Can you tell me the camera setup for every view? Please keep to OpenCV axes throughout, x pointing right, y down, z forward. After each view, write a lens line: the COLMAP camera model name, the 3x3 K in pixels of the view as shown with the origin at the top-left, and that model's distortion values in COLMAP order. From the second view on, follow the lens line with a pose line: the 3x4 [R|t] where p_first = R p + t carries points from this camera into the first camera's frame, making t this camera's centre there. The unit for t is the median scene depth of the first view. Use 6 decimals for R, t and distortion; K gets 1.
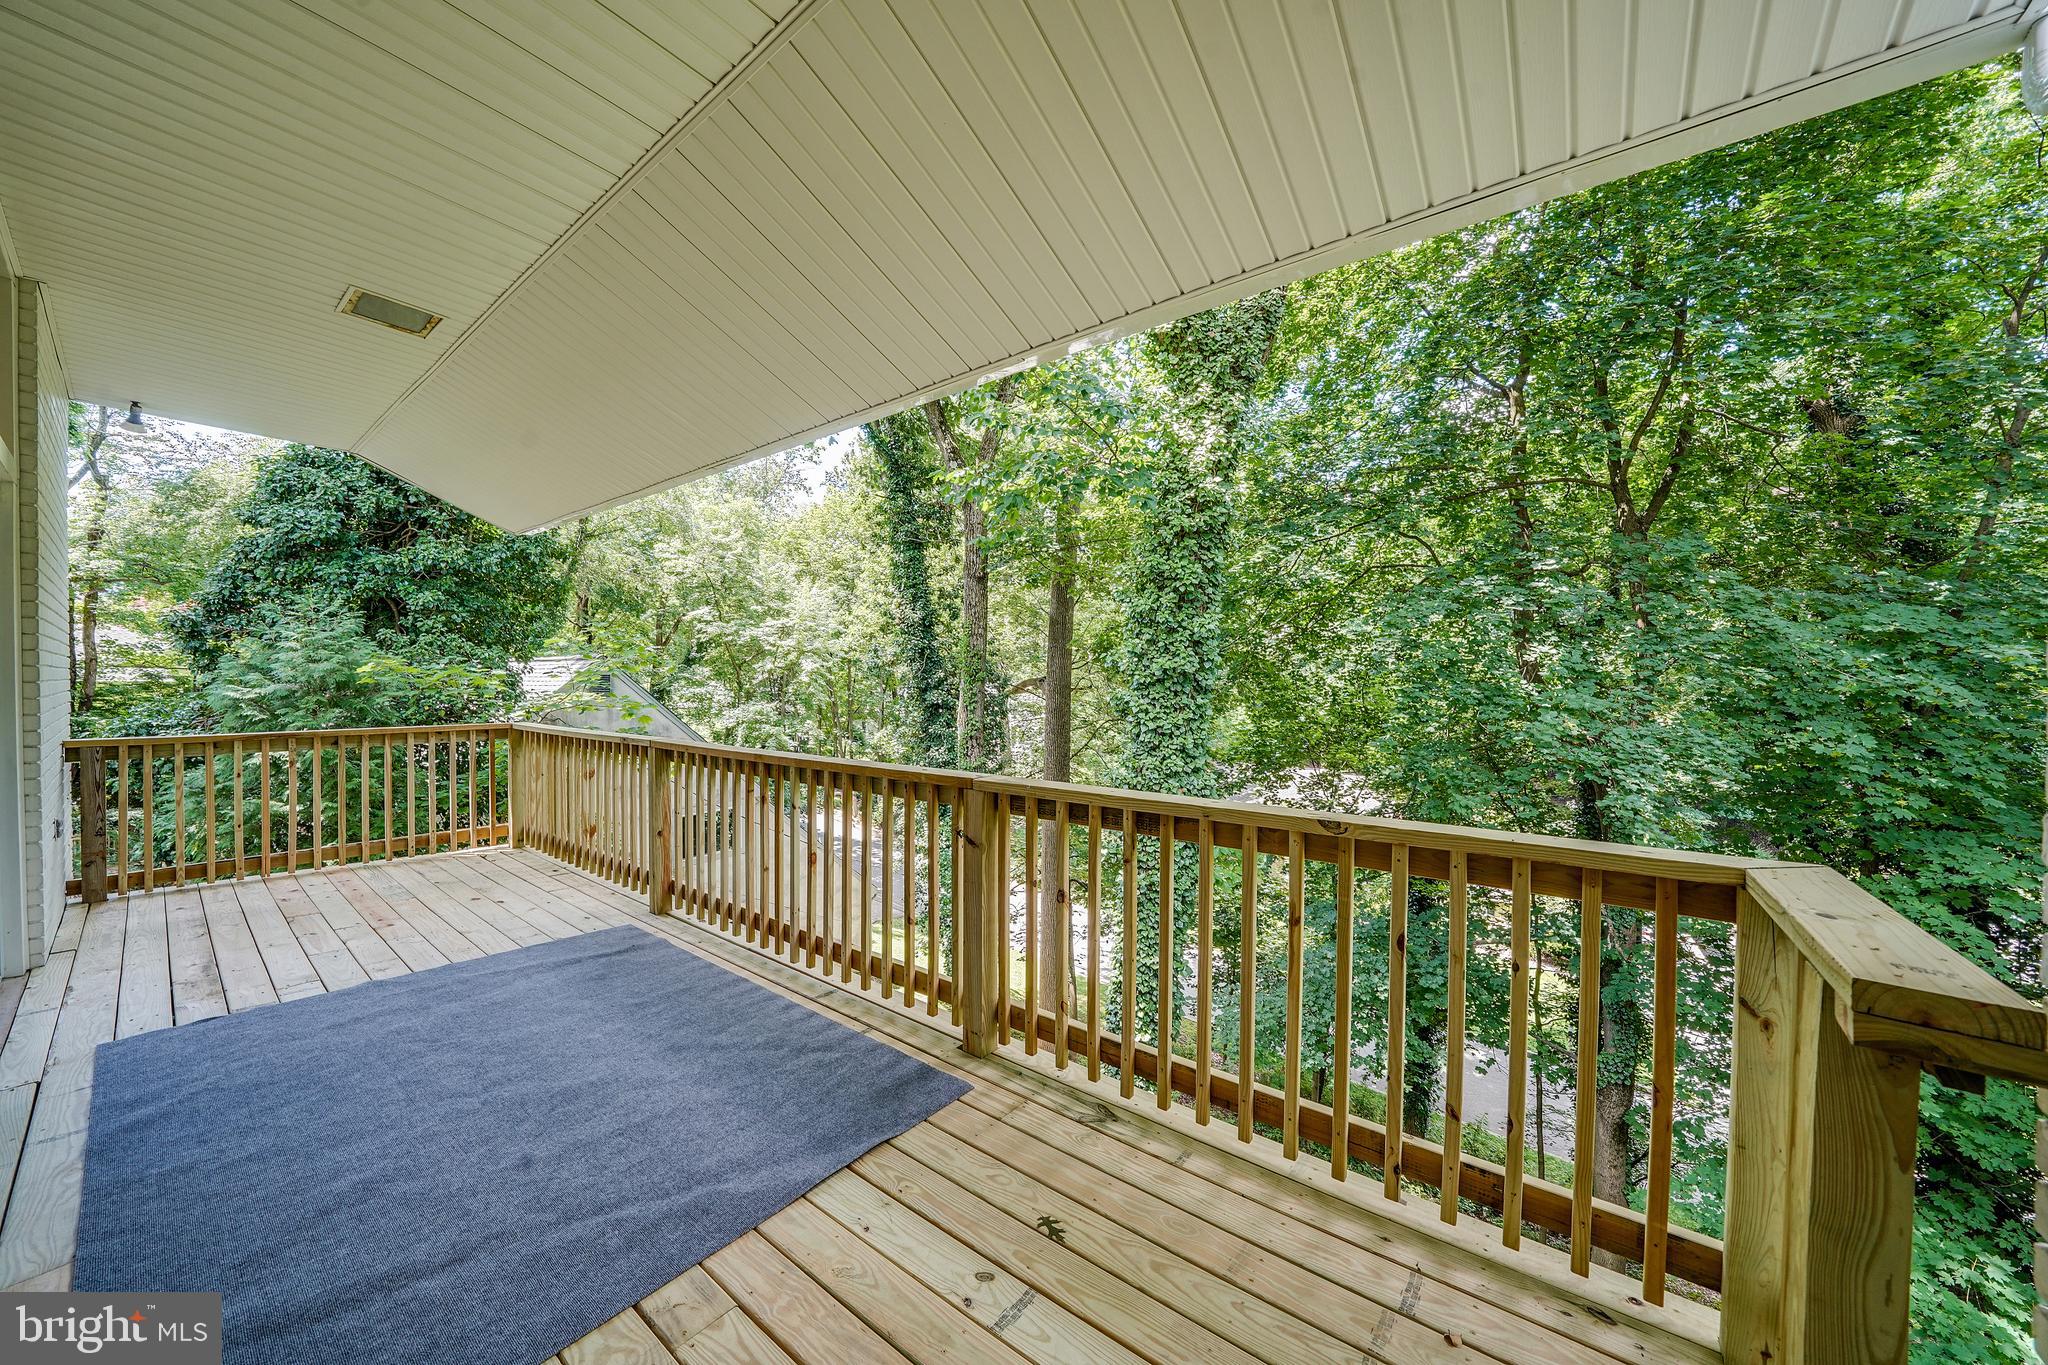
lens RADIAL K [[721.9, 0, 1024.0], [0, 721.9, 682.5], [0, 0, 1]] dist [-0.016502, 0.002809]
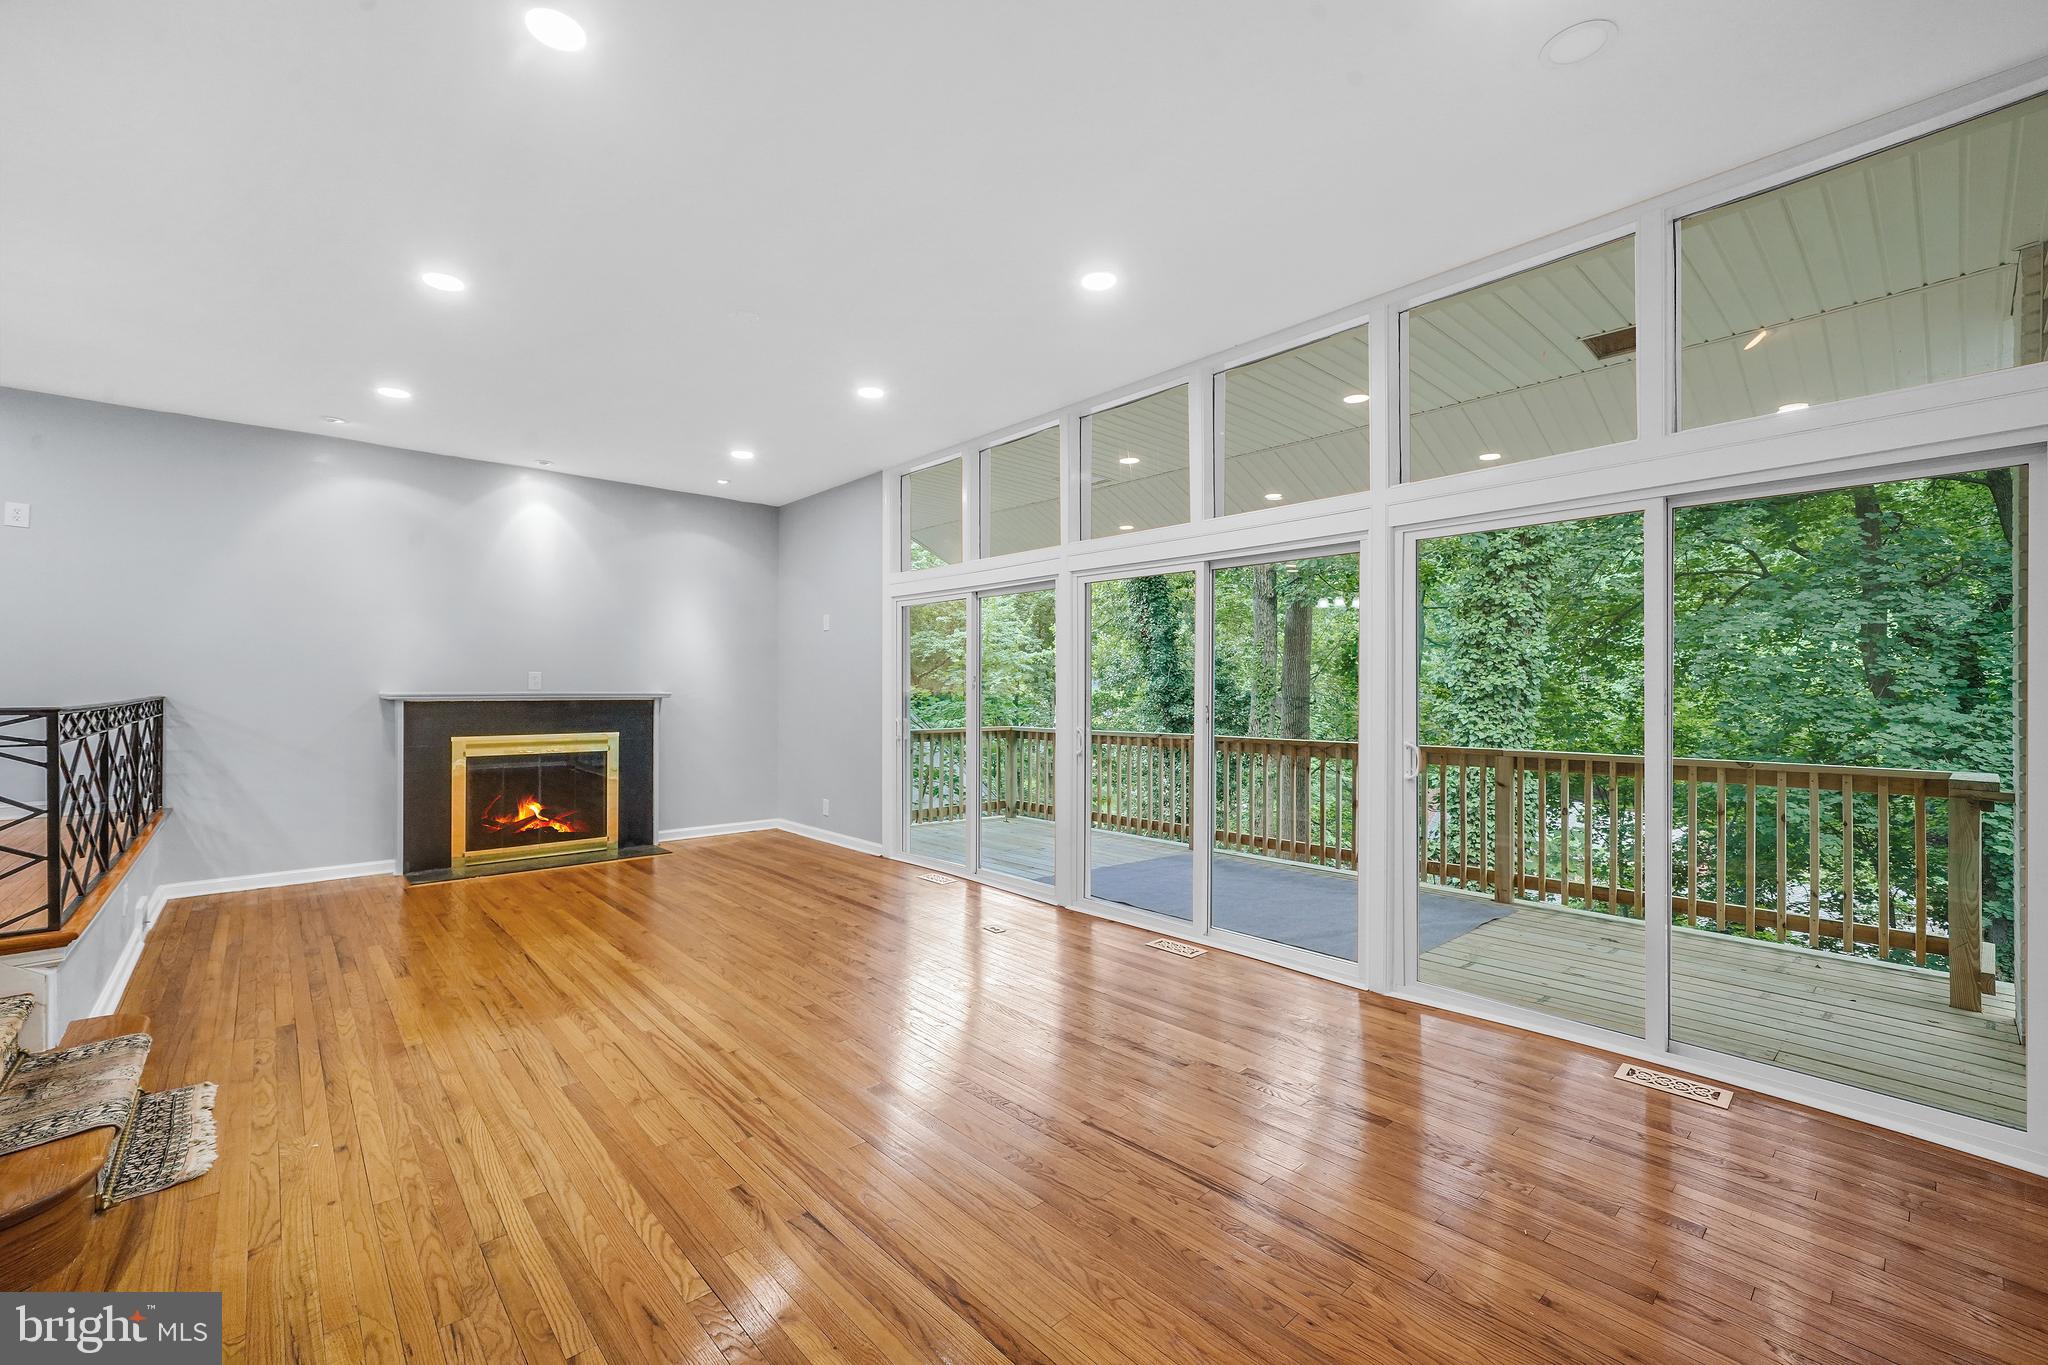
lens RADIAL K [[860.0, 0, 1024.0], [0, 860.0, 682.5], [0, 0, 1]] dist [0.009061, 0.000429]
pose [[0.984942, -0.003662, -0.172844, -0.294835], [0.000827, 0.999864, -0.016474, -0.001372], [0.172881, 0.016083, 0.984811, -0.455655]]
